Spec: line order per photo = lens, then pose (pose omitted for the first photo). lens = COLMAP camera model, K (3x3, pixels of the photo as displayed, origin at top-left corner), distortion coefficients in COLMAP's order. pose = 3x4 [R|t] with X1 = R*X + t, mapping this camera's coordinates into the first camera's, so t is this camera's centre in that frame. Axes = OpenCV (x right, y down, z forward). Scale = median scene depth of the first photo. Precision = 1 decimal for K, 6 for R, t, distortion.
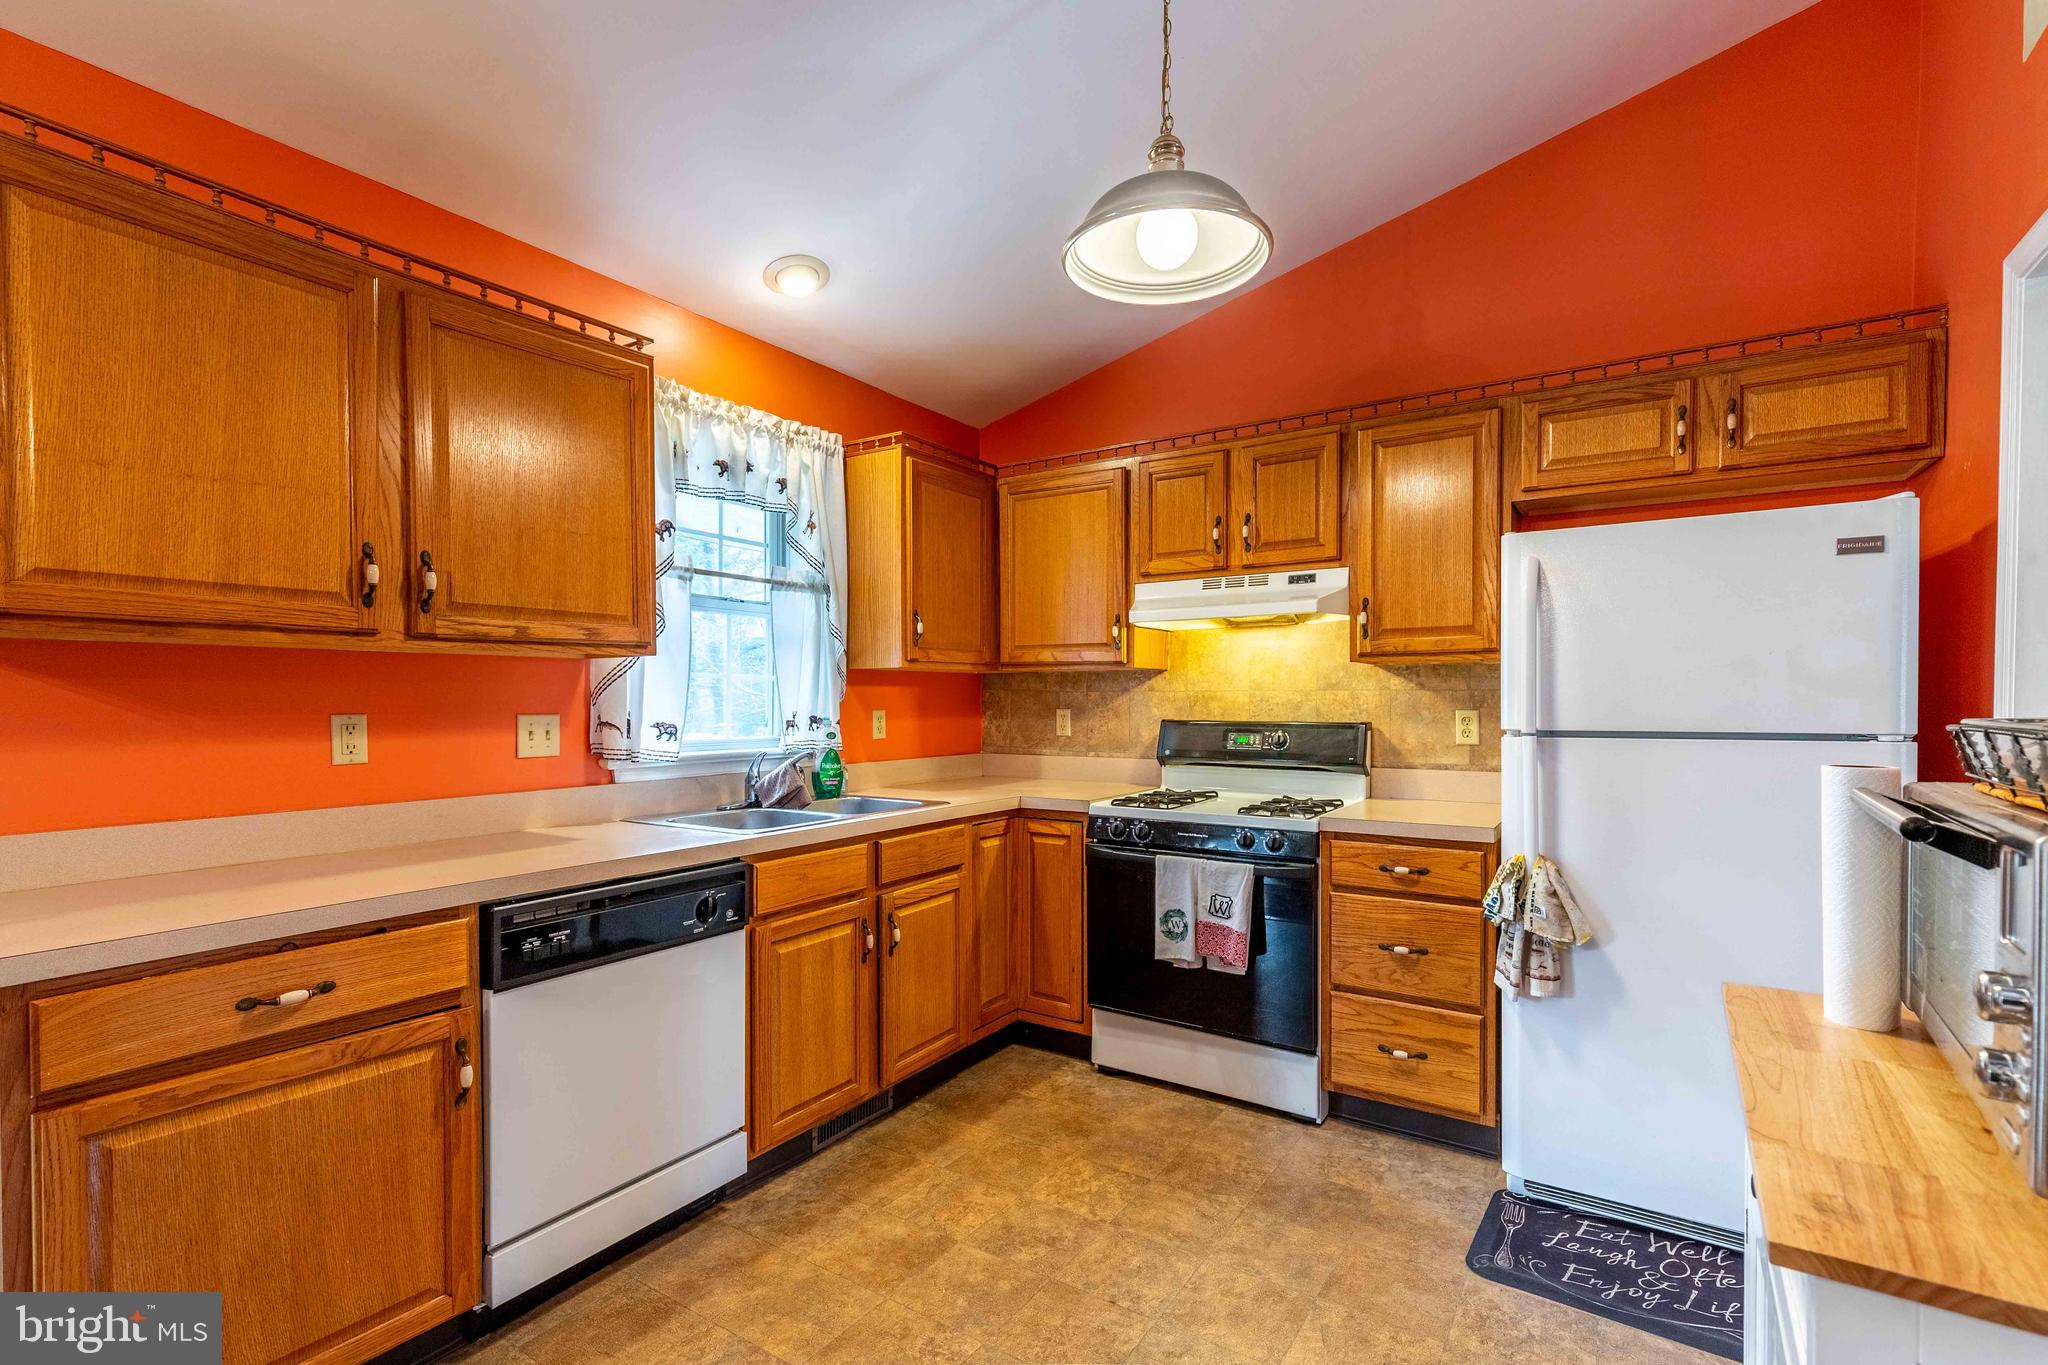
lens RADIAL K [[921.7, 0, 1009.0], [0, 921.7, 704.5], [0, 0, 1]] dist [0.008773, 0.000271]
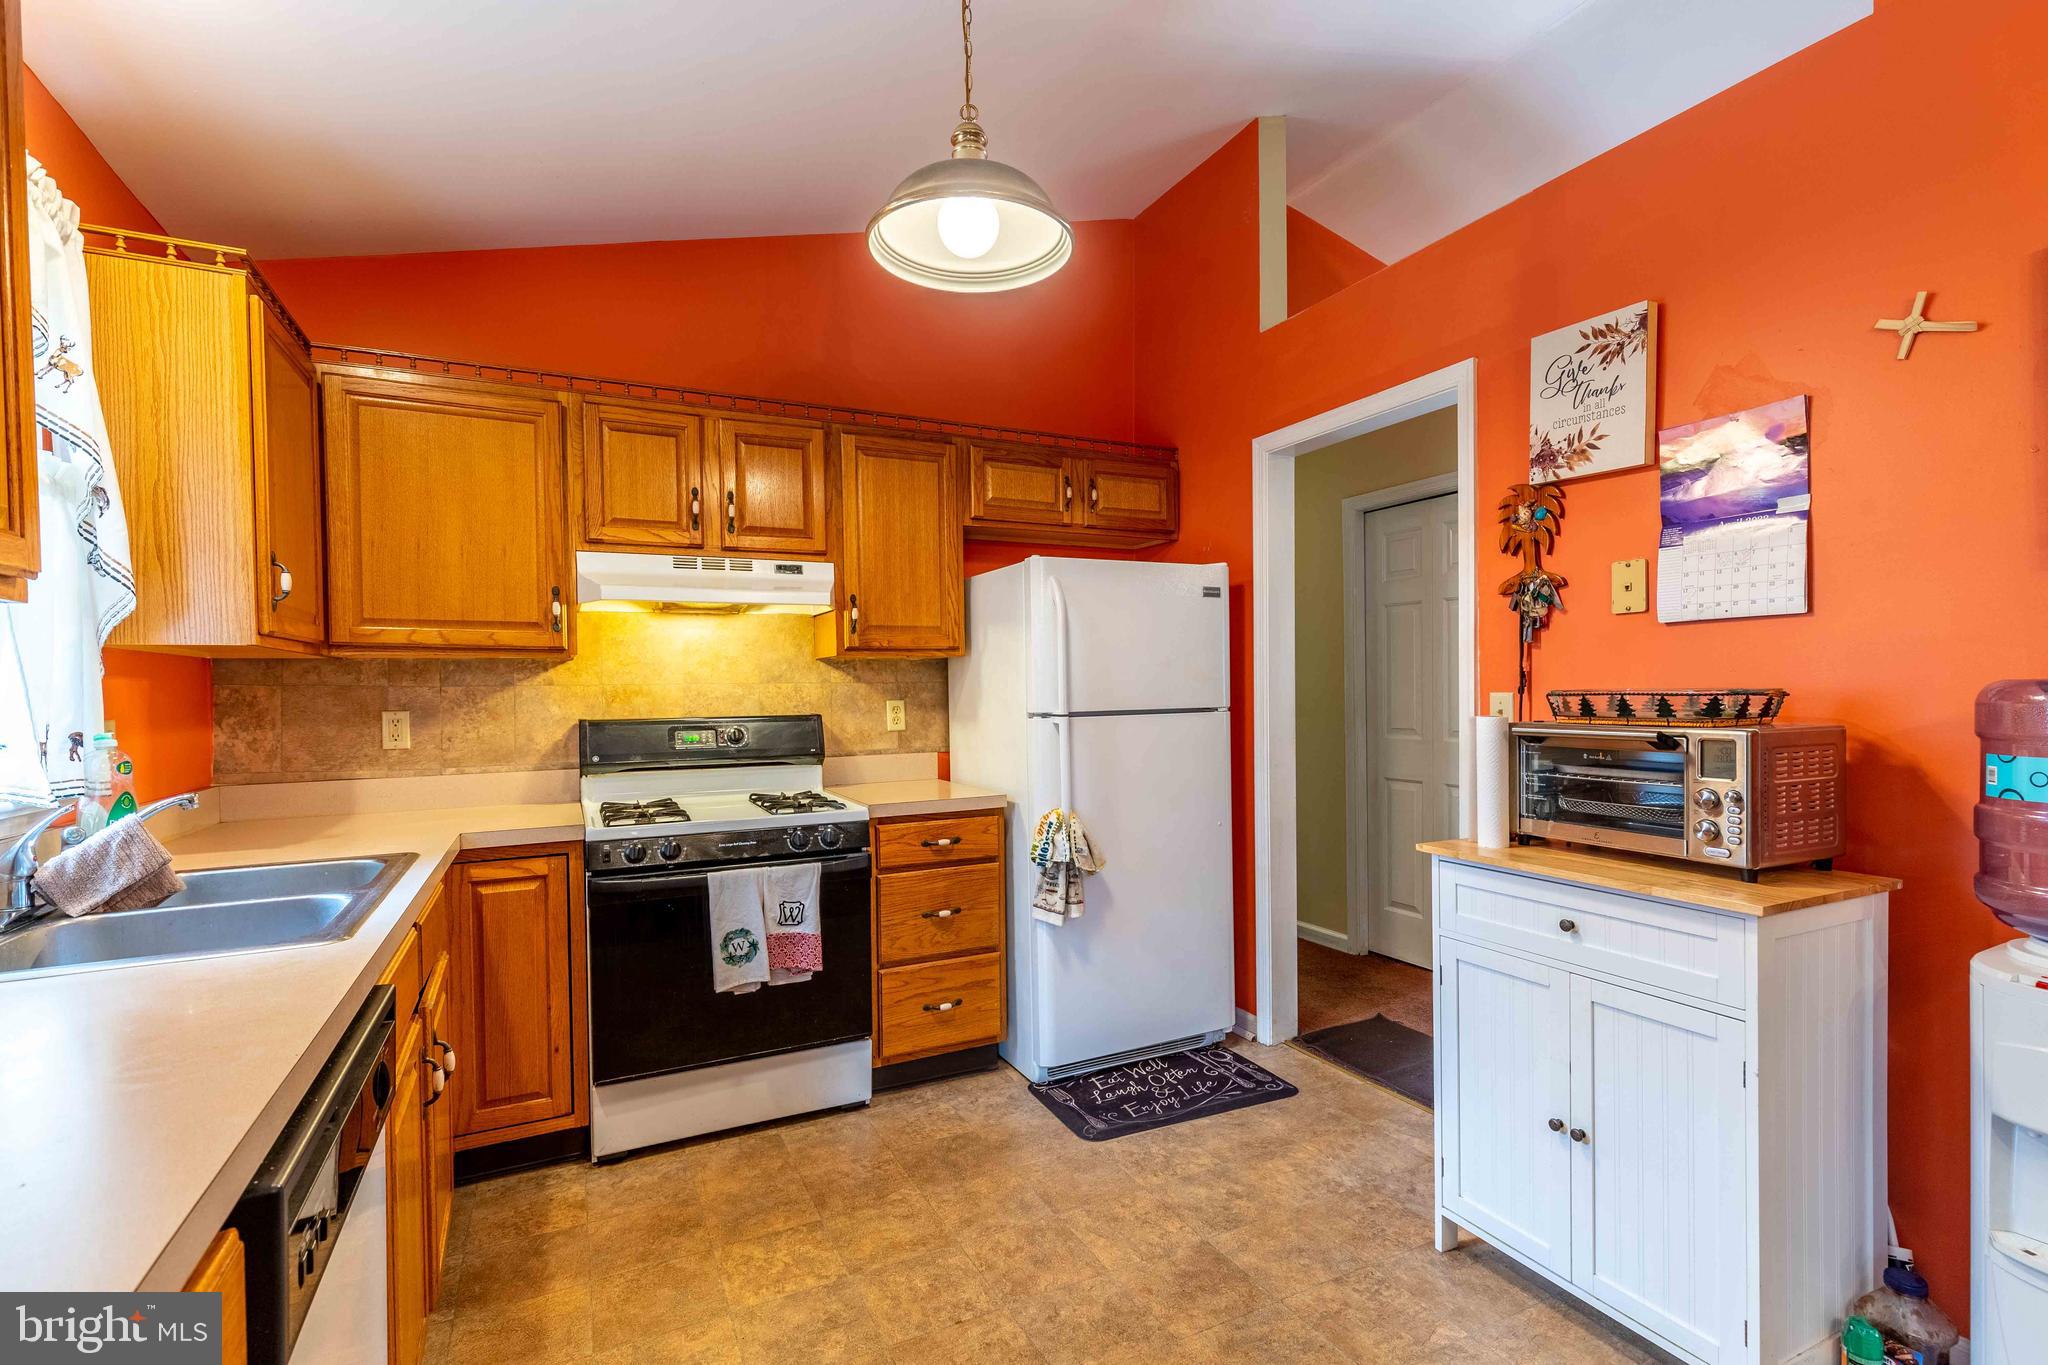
lens RADIAL K [[921.7, 0, 1095.0], [0, 921.7, 696.6], [0, 0, 1]] dist [0.008773, 0.000271]
pose [[0.503083, -0.014494, 0.864116, -0.385303], [0.018653, 0.999809, 0.005910, -0.000516], [-0.864037, 0.013145, 0.503257, 0.238585]]
